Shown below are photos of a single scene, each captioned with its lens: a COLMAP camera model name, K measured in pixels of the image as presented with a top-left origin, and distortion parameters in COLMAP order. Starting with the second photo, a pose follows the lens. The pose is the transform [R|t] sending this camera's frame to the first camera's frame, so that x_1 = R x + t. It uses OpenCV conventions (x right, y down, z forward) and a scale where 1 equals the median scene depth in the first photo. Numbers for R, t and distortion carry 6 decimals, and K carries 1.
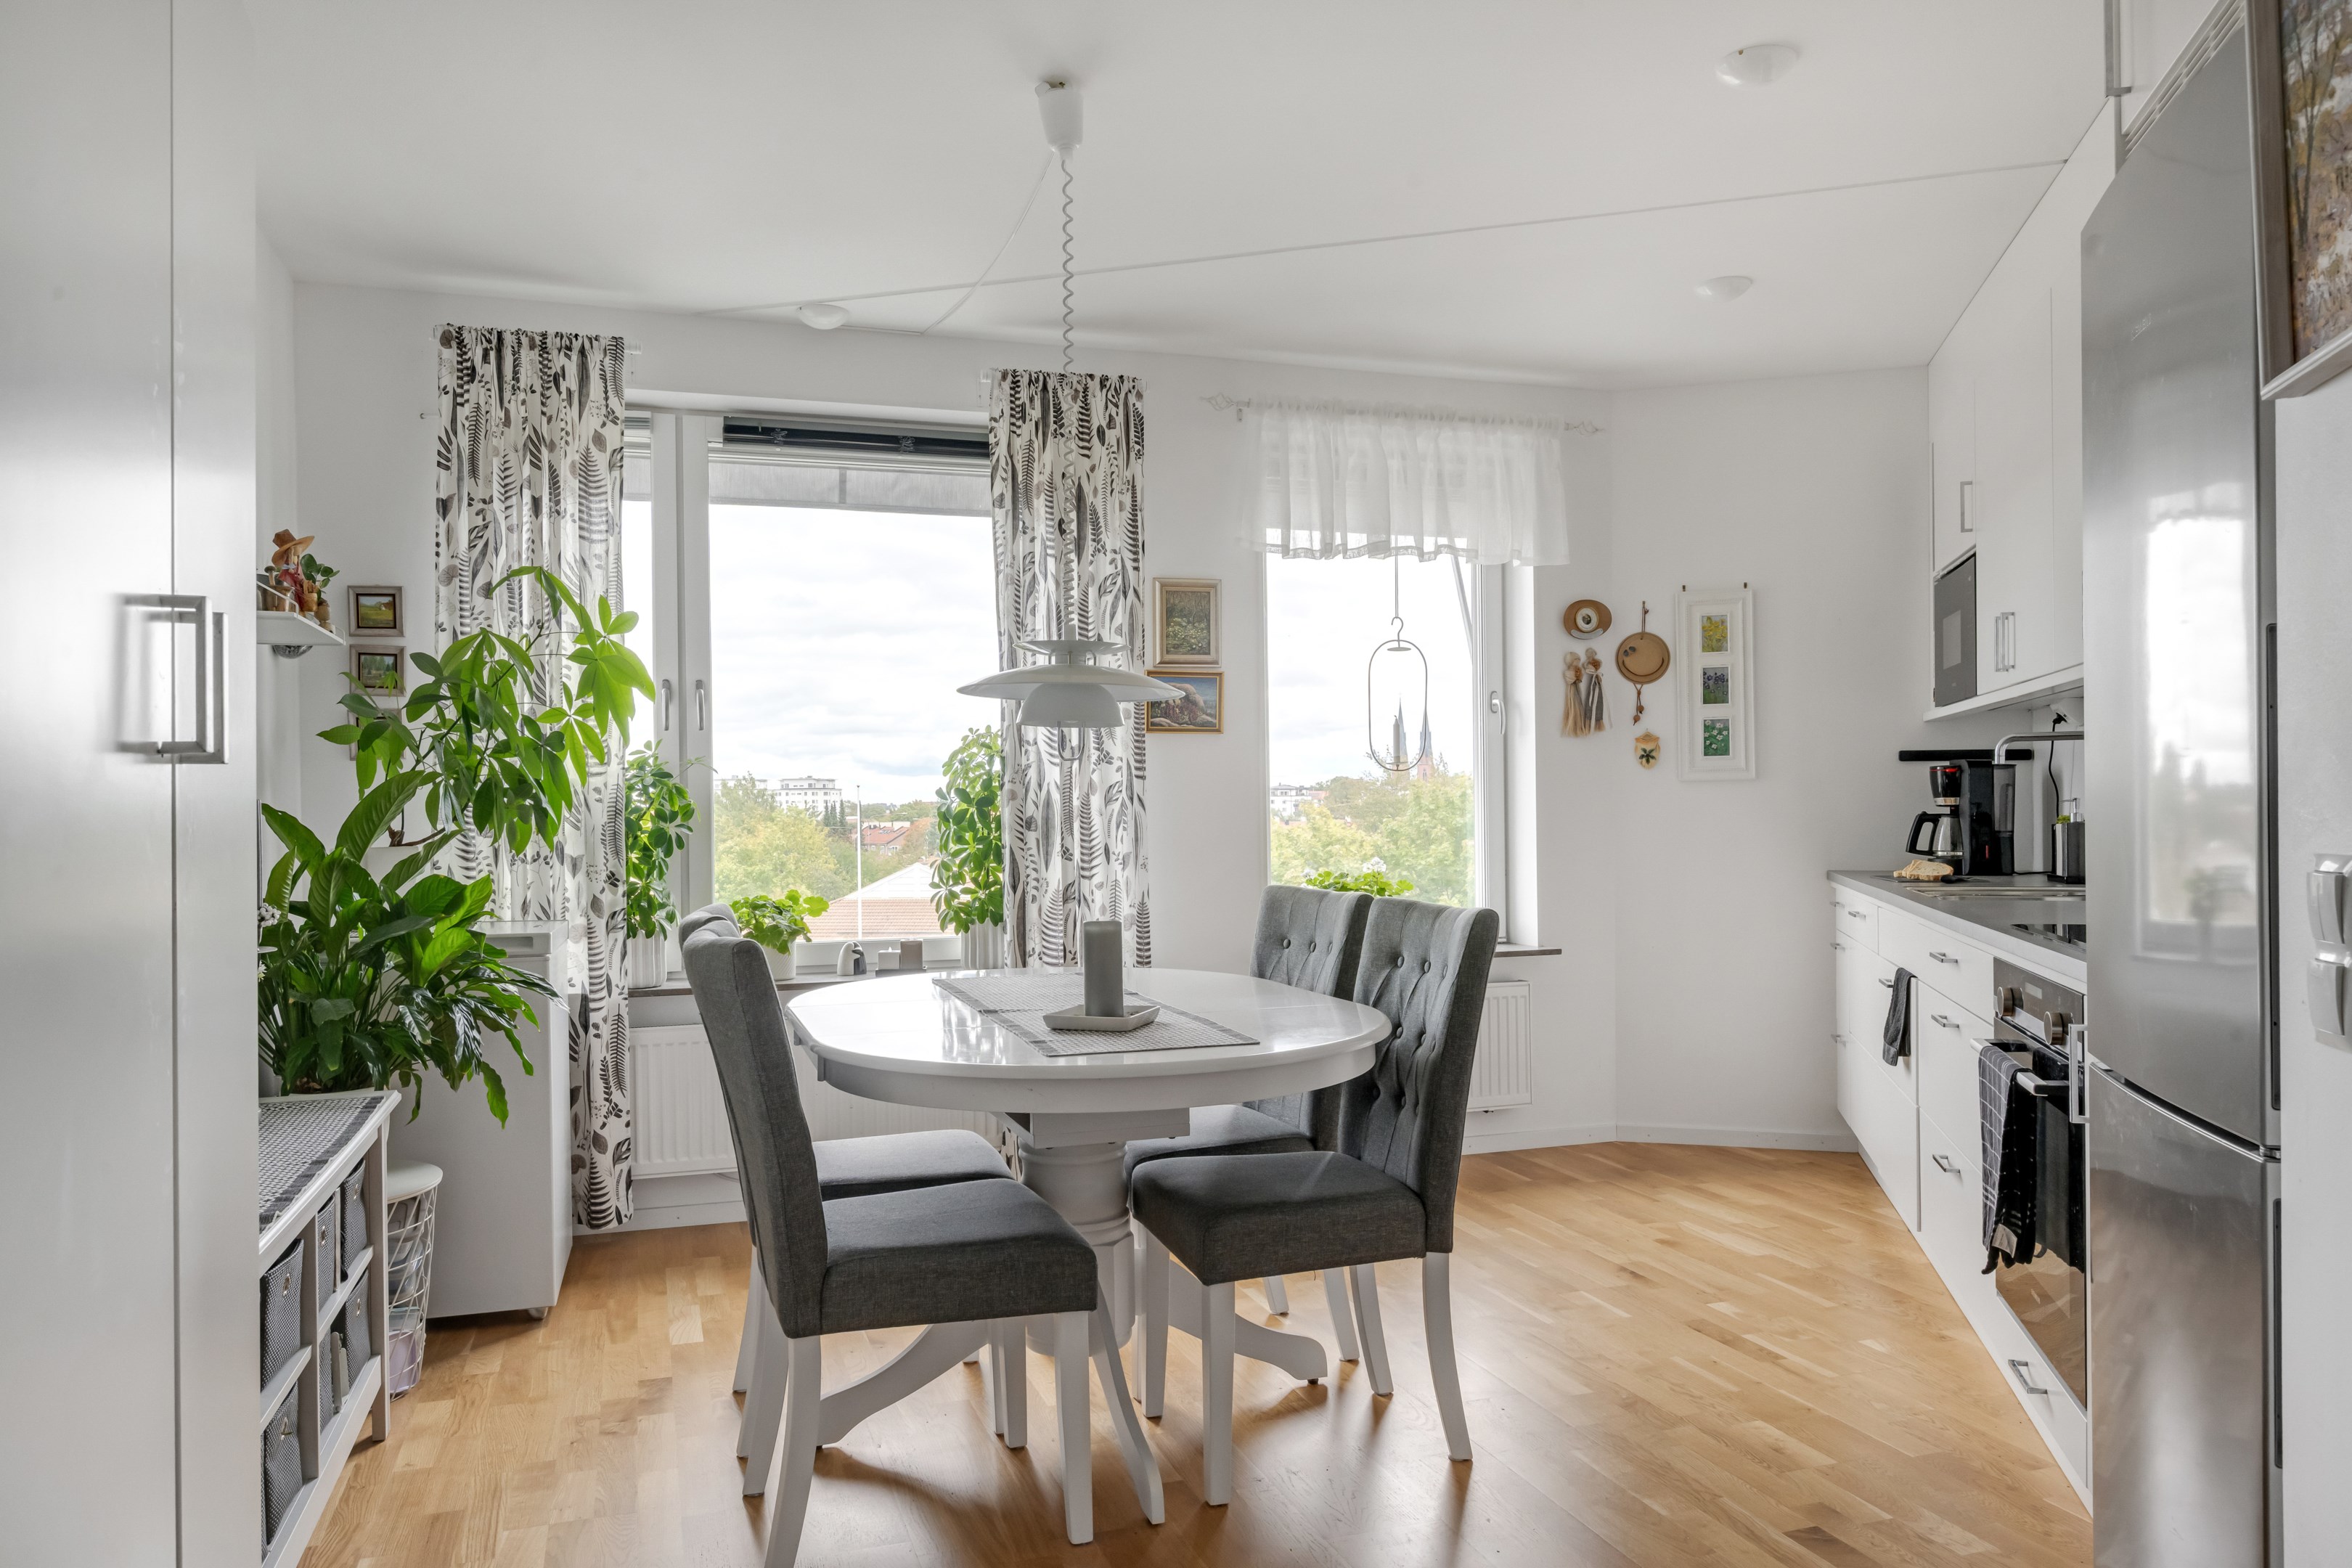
lens RADIAL K [[1508.2, 0, 1184.0], [0, 1508.2, 791.2], [0, 0, 1]] dist [-0.003953, -0.000983]
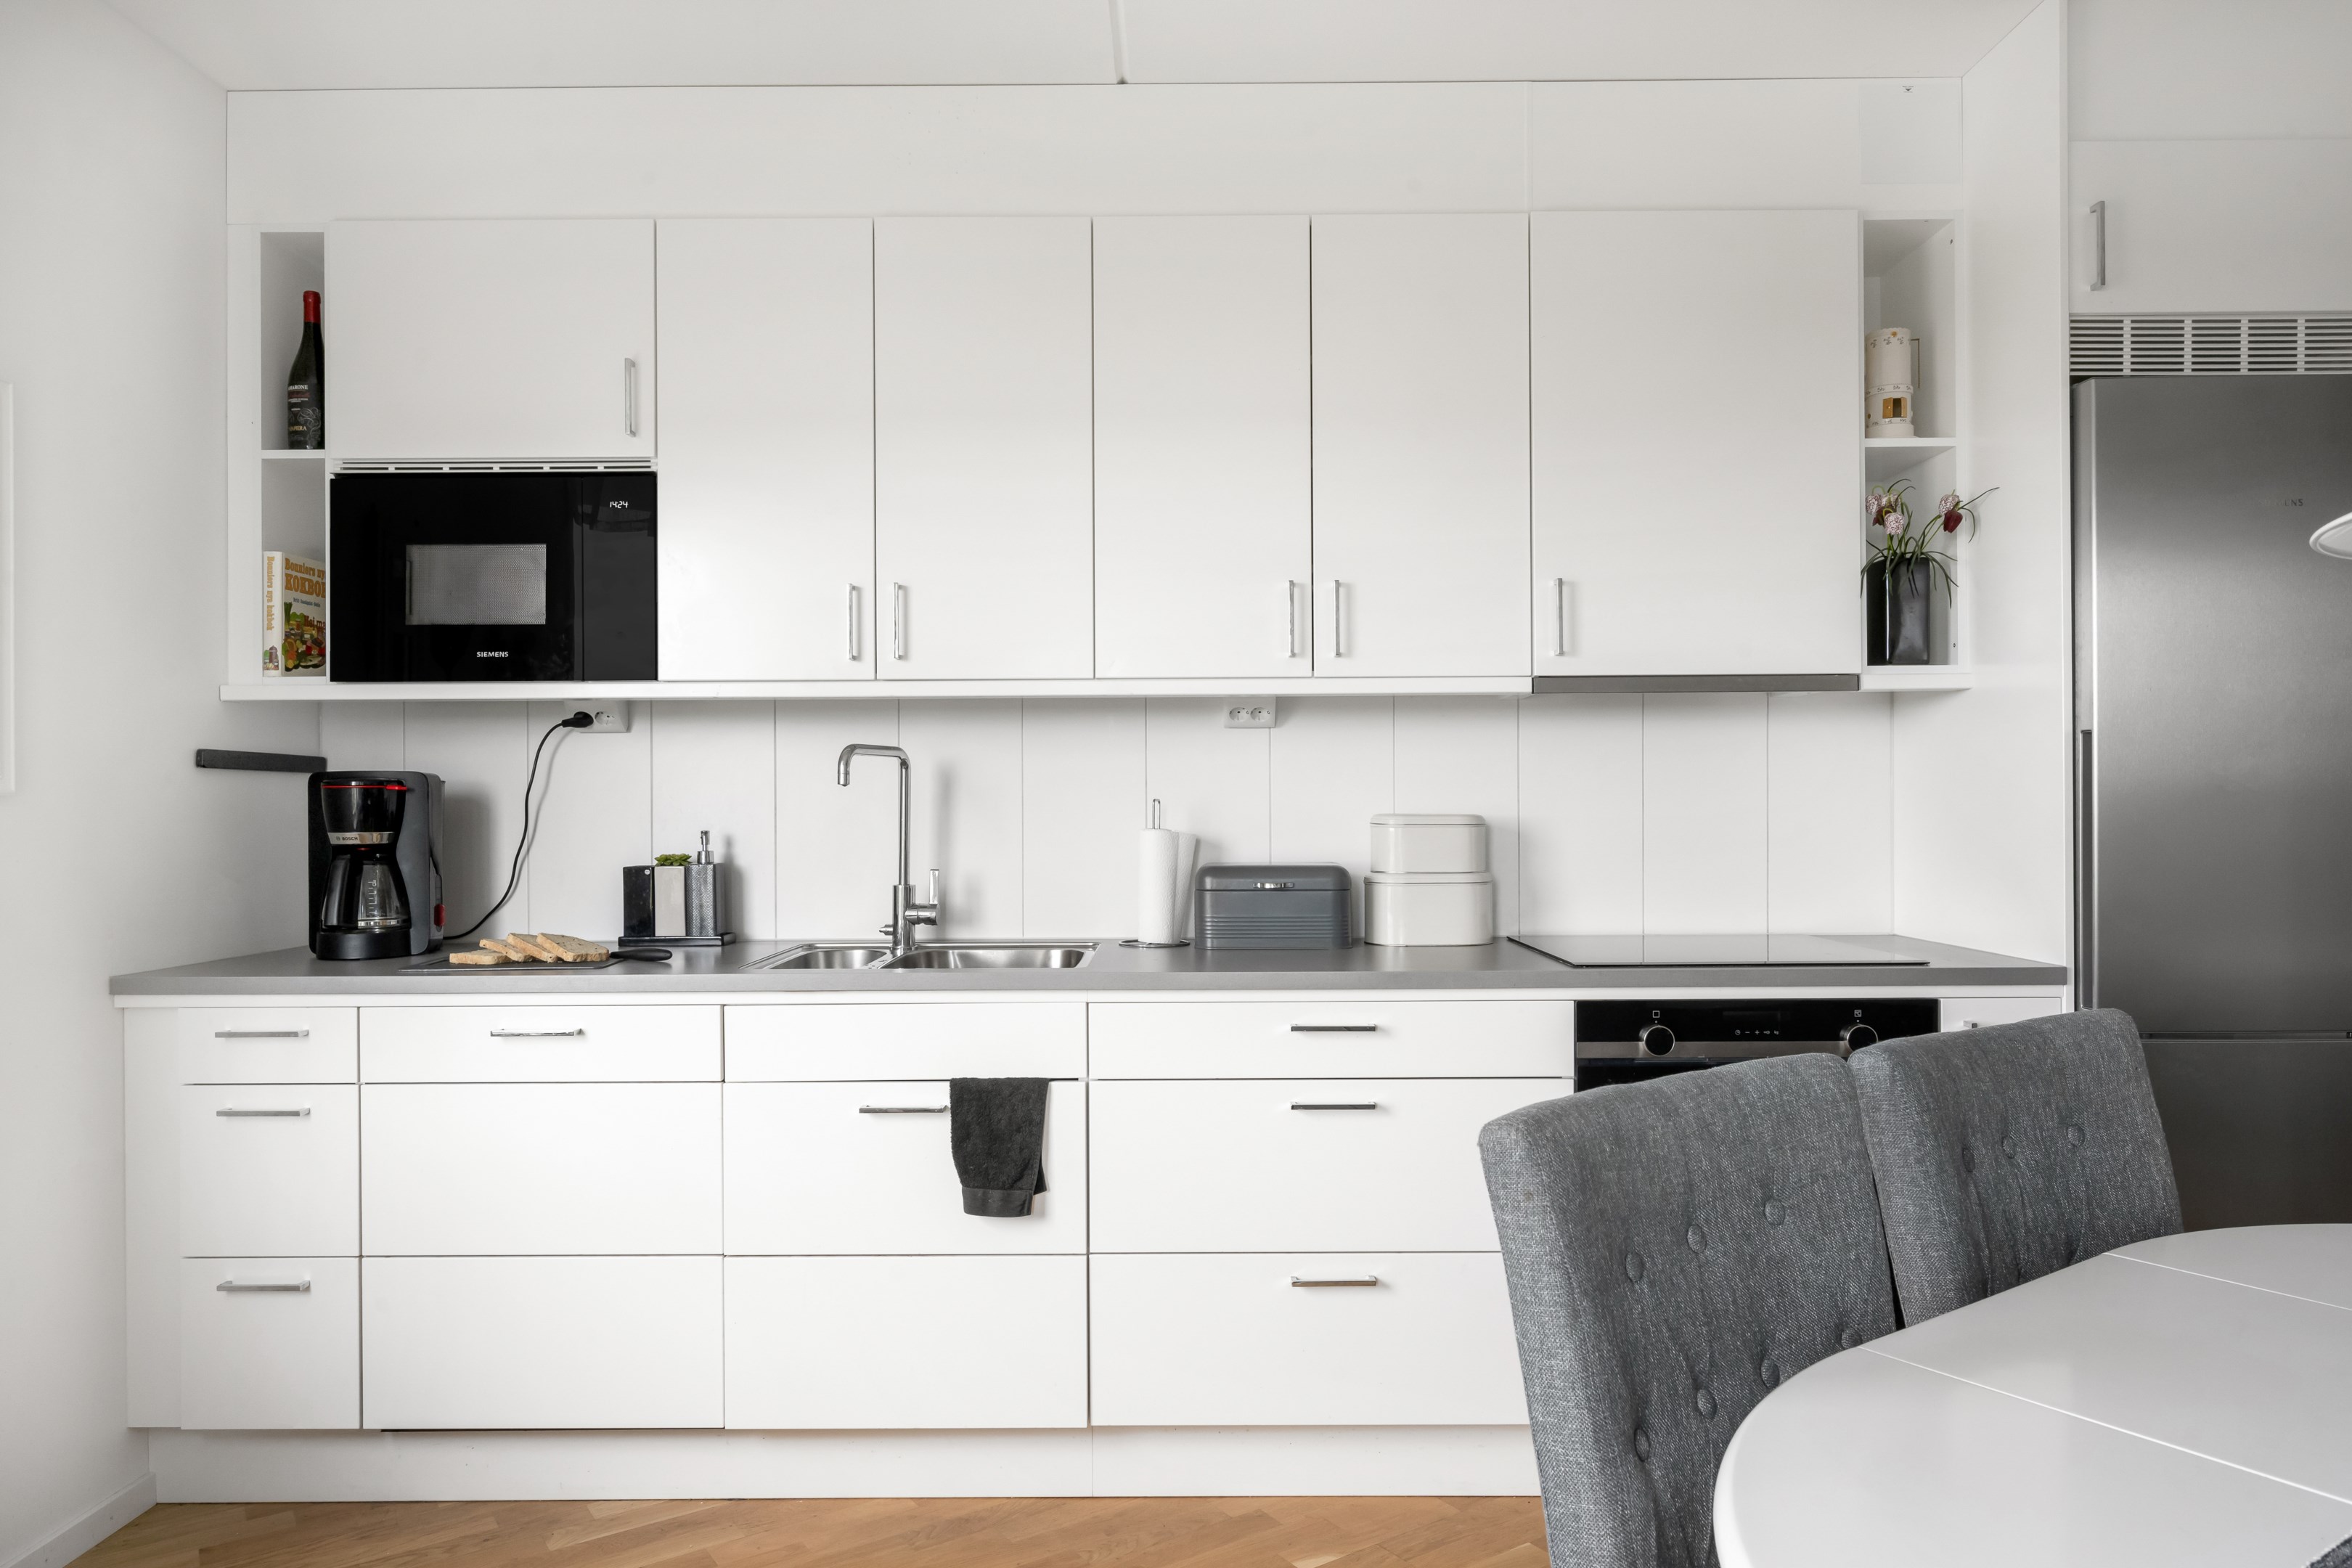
lens RADIAL K [[1531.7, 0, 1178.4], [0, 1531.7, 790.0], [0, 0, 1]] dist [-0.001493, -0.001428]
pose [[-0.235206, 0.022174, 0.971693, -0.159693], [0.000664, 0.999743, -0.022654, 0.001398], [-0.971945, -0.004683, -0.235160, 0.748286]]
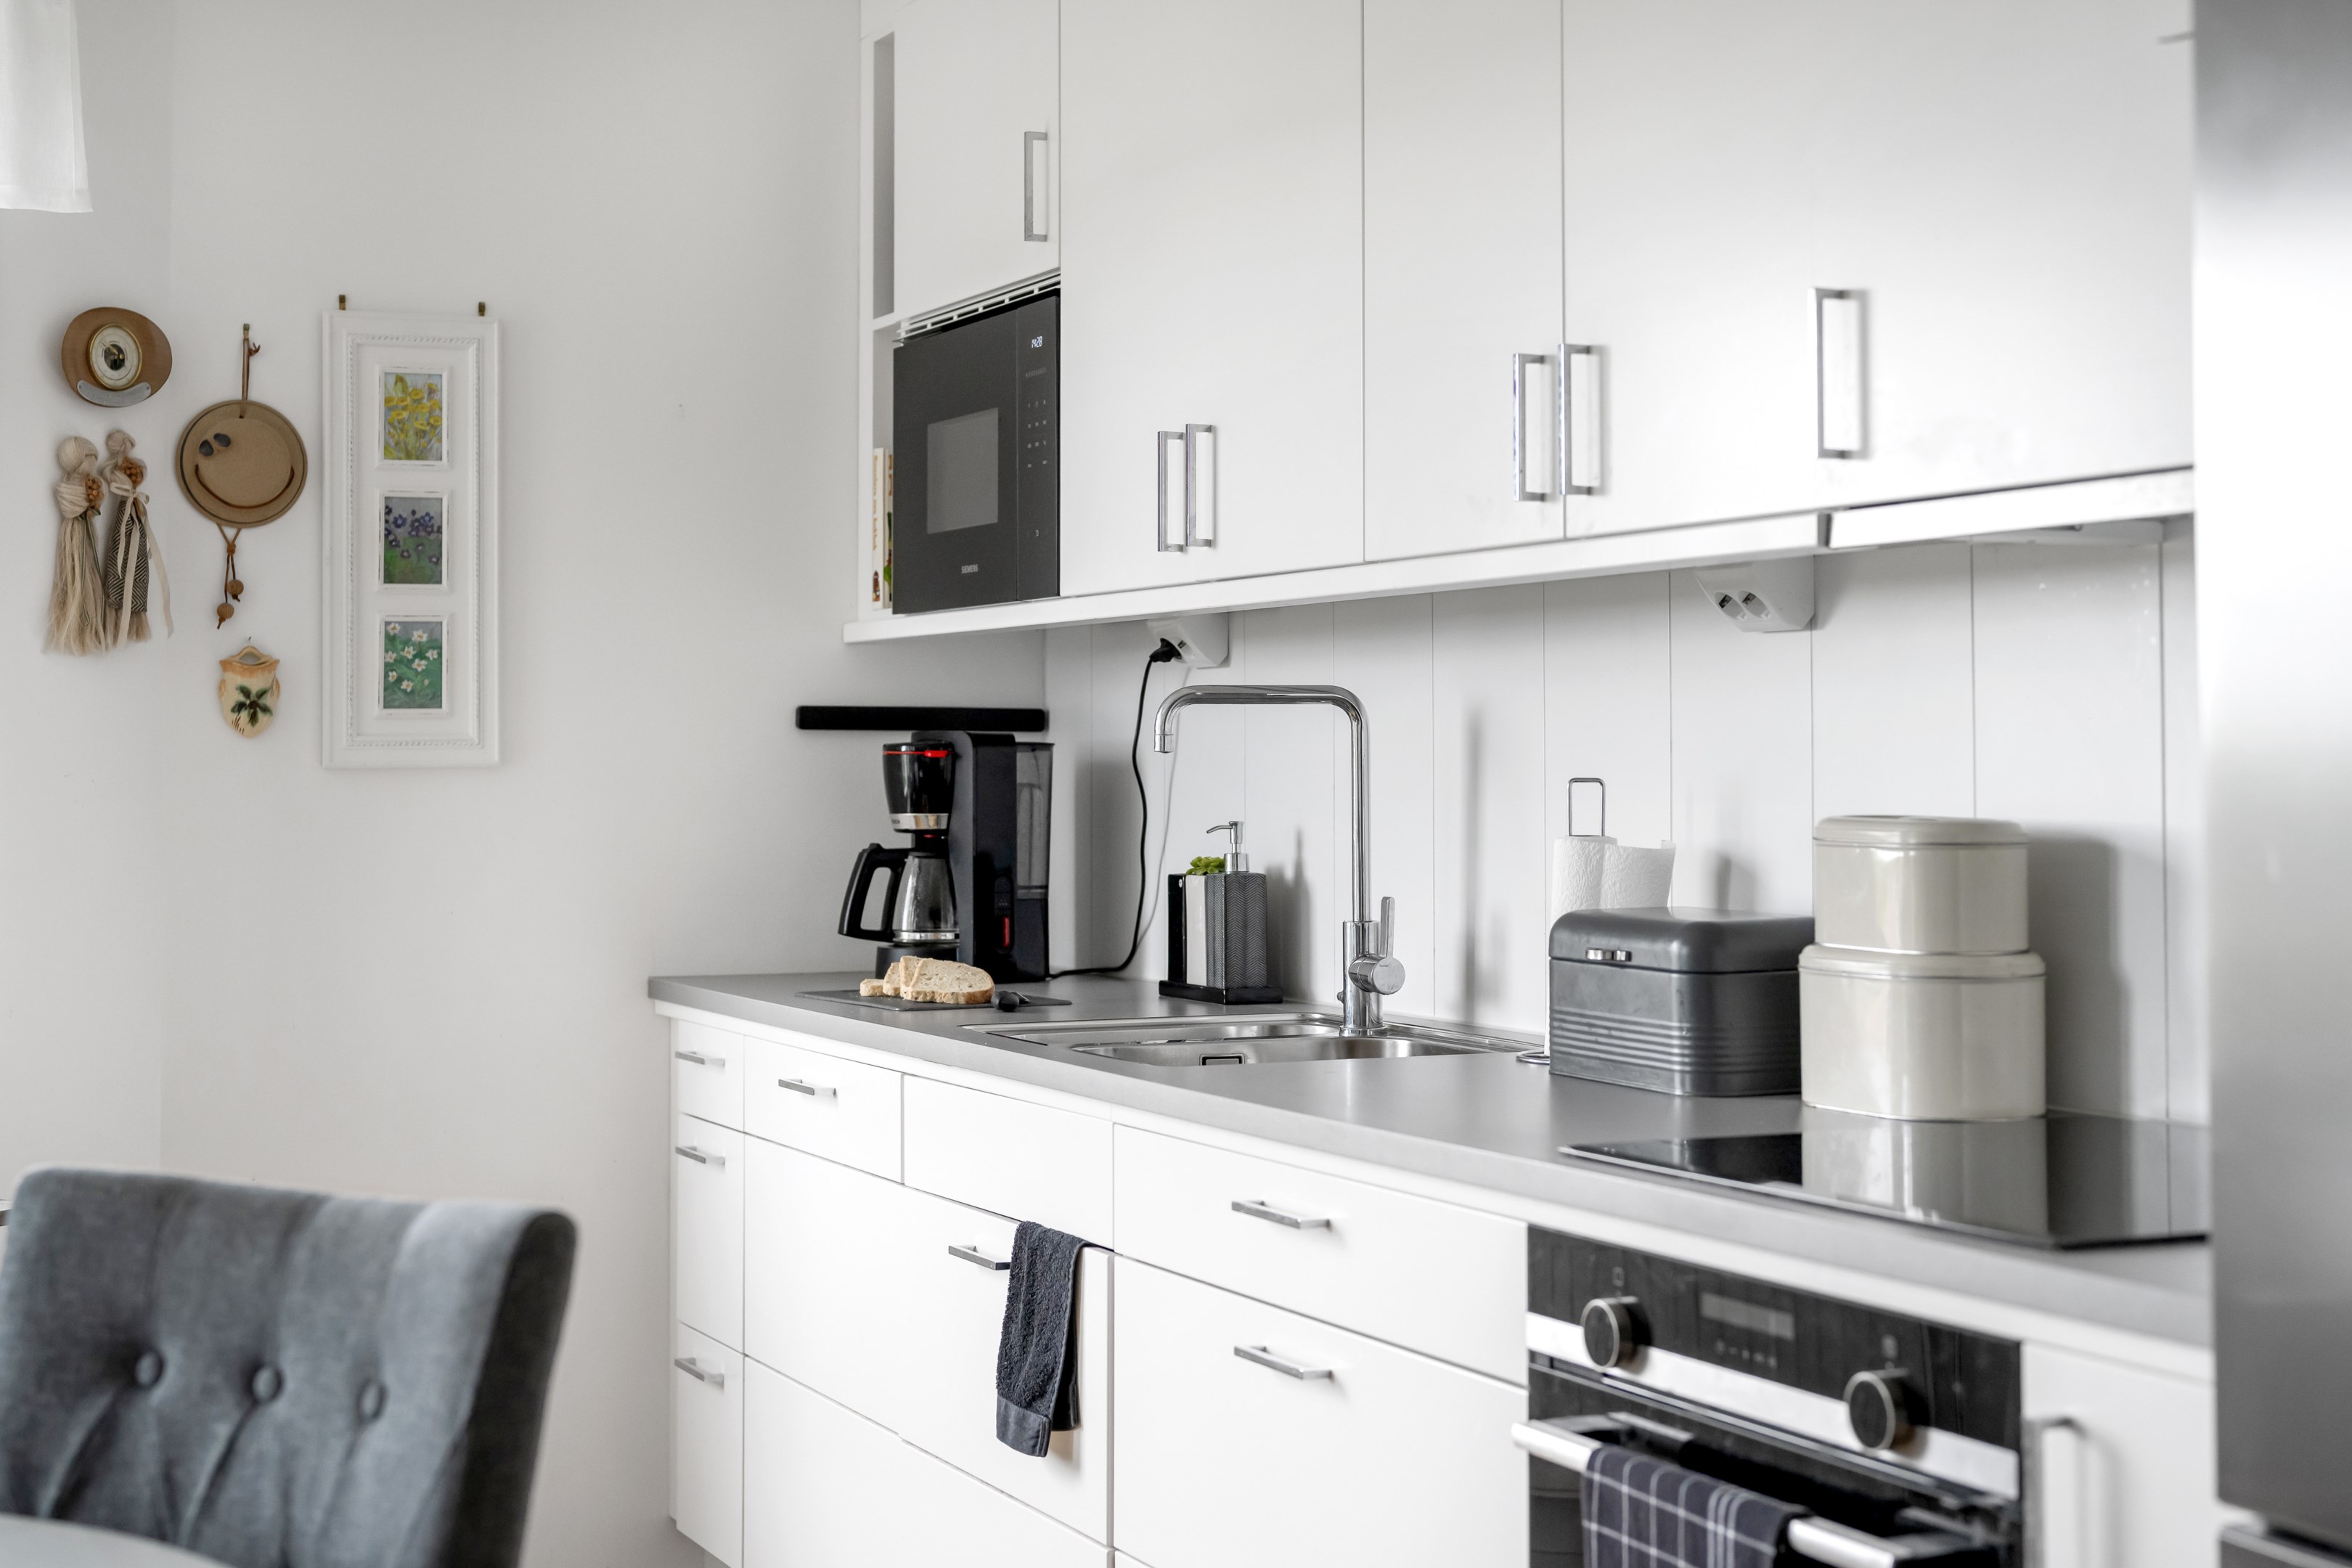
lens RADIAL K [[3376.6, 0, 1146.1], [0, 3376.6, 633.0], [0, 0, 1]] dist [0.015765, 0.000000]
pose [[0.778820, 0.033569, 0.626348, -0.075898], [-0.011607, 0.999167, -0.039119, -0.010030], [-0.627140, 0.023196, 0.778561, 0.141986]]
